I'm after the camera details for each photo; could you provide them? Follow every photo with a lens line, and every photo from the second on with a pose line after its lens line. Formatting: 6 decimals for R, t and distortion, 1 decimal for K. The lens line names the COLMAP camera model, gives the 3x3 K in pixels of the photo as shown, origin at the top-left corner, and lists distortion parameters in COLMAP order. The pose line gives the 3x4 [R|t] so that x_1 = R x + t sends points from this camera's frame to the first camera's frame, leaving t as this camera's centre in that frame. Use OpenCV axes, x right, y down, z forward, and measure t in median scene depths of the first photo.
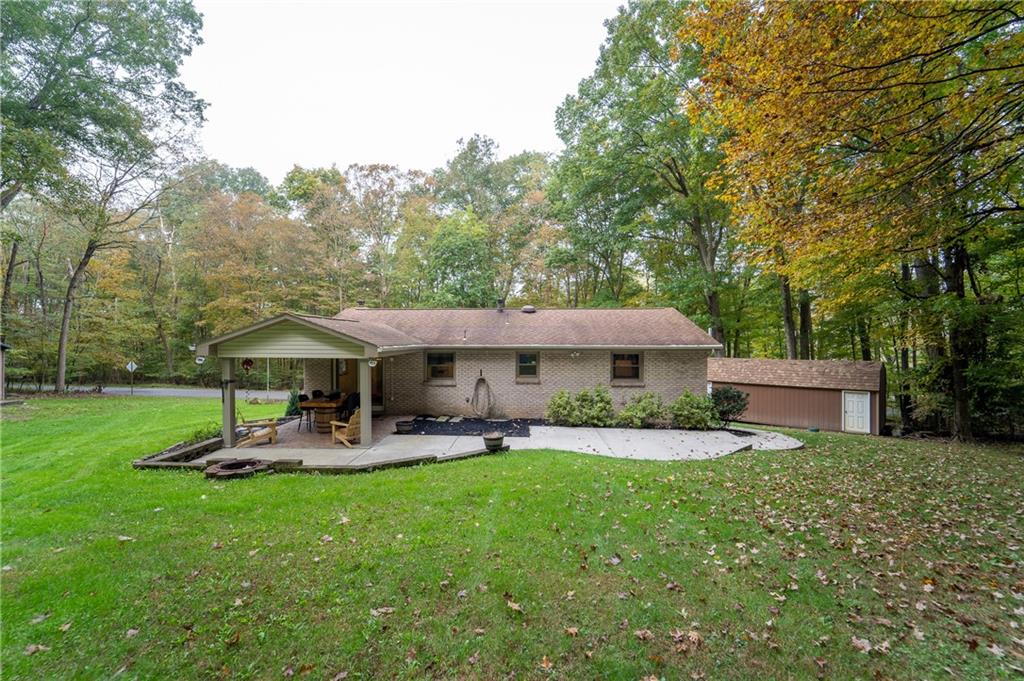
lens RADIAL K [[431.1, 0, 514.4], [0, 431.1, 339.1], [0, 0, 1]] dist [-0.020520, -0.000623]
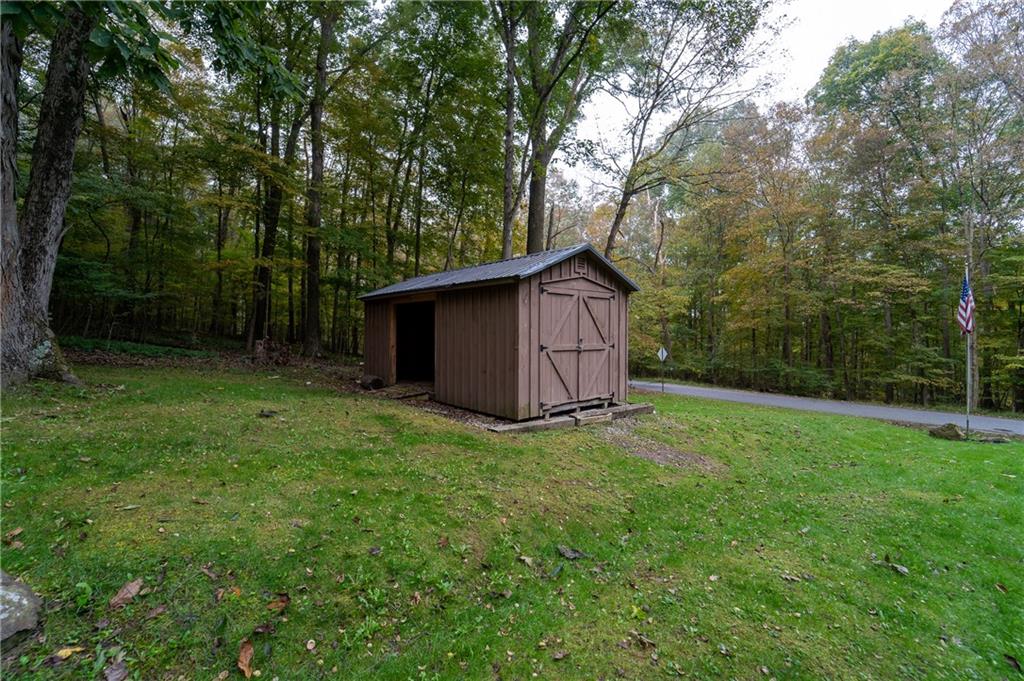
lens RADIAL K [[431.1, 0, 514.4], [0, 431.1, 339.1], [0, 0, 1]] dist [-0.020520, -0.000623]
pose [[0.674098, -0.002209, -0.738638, -0.441682], [-0.000488, 0.999994, -0.003436, 0.035135], [0.738641, 0.002677, 0.674093, 0.256803]]
